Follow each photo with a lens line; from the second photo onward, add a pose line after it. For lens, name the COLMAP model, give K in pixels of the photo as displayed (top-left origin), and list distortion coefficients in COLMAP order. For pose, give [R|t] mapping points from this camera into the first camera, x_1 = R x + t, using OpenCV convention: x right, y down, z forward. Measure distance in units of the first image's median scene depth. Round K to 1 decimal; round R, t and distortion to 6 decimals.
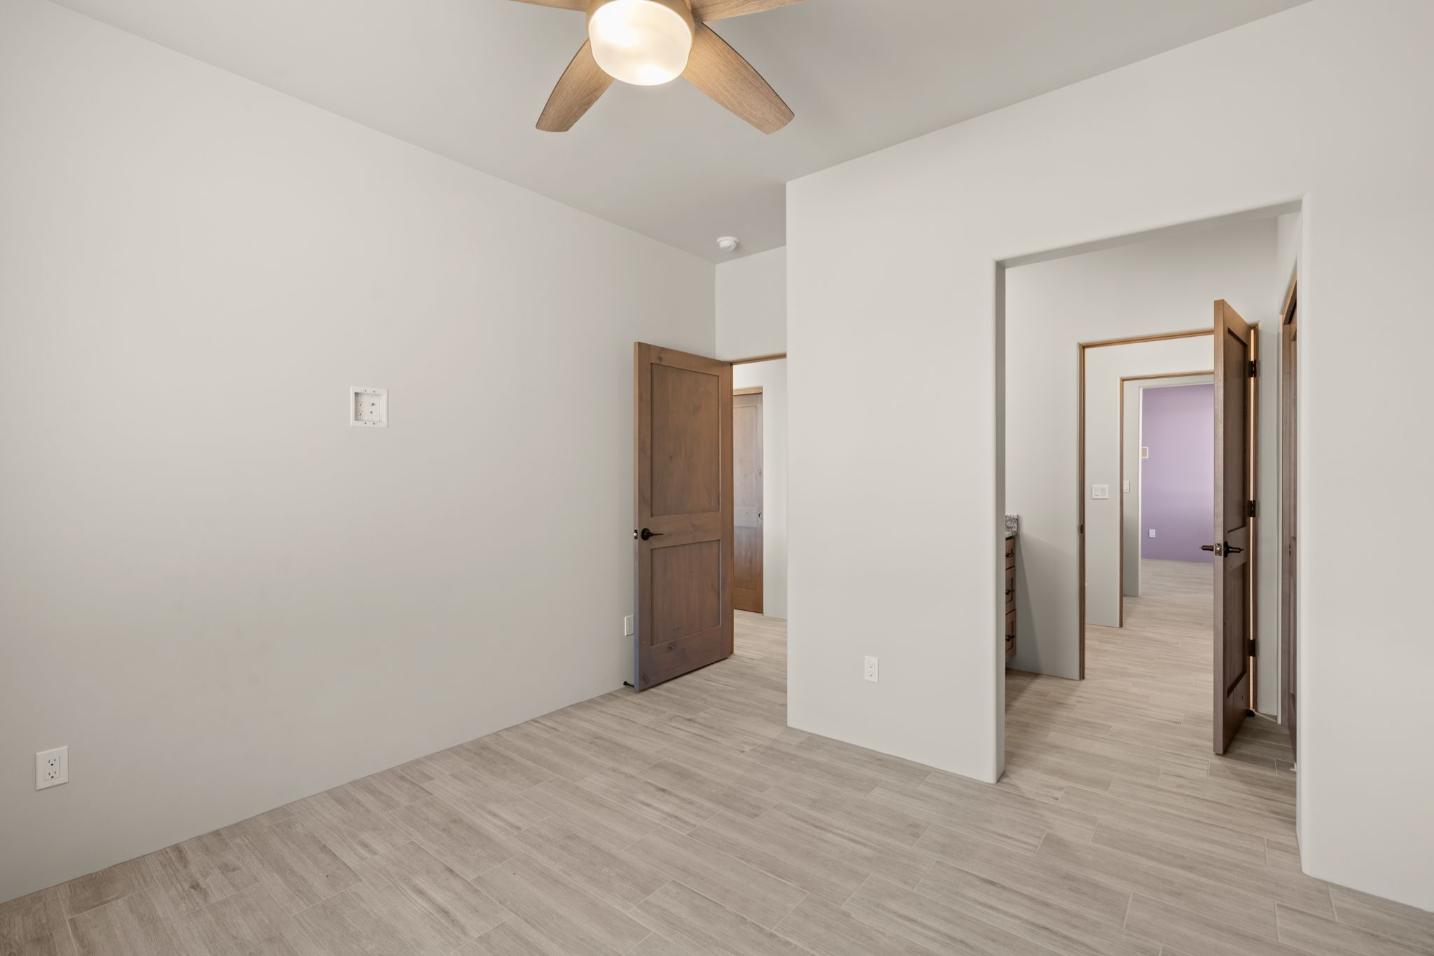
lens RADIAL K [[638.1, 0, 720.4], [0, 638.1, 470.8], [0, 0, 1]] dist [0.000990, -0.000230]
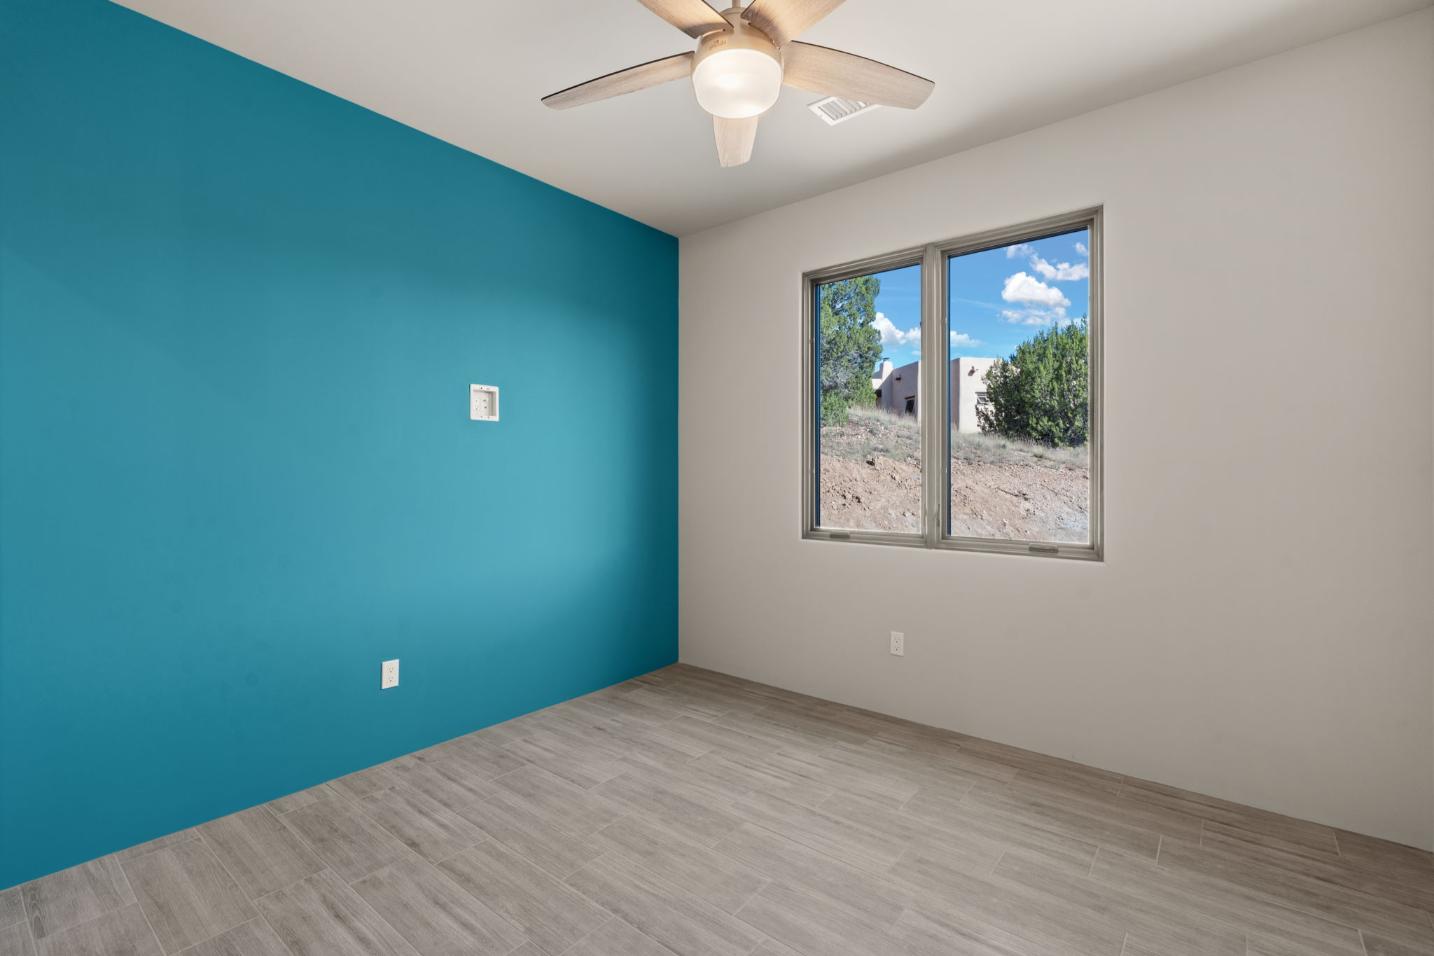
lens RADIAL K [[638.1, 0, 720.4], [0, 638.1, 470.8], [0, 0, 1]] dist [0.000990, -0.000230]
pose [[-0.999978, 0.001333, -0.006565, -0.078431], [0.001323, 0.999998, 0.001583, 0.024135], [0.006567, 0.001574, -0.999977, 1.968102]]
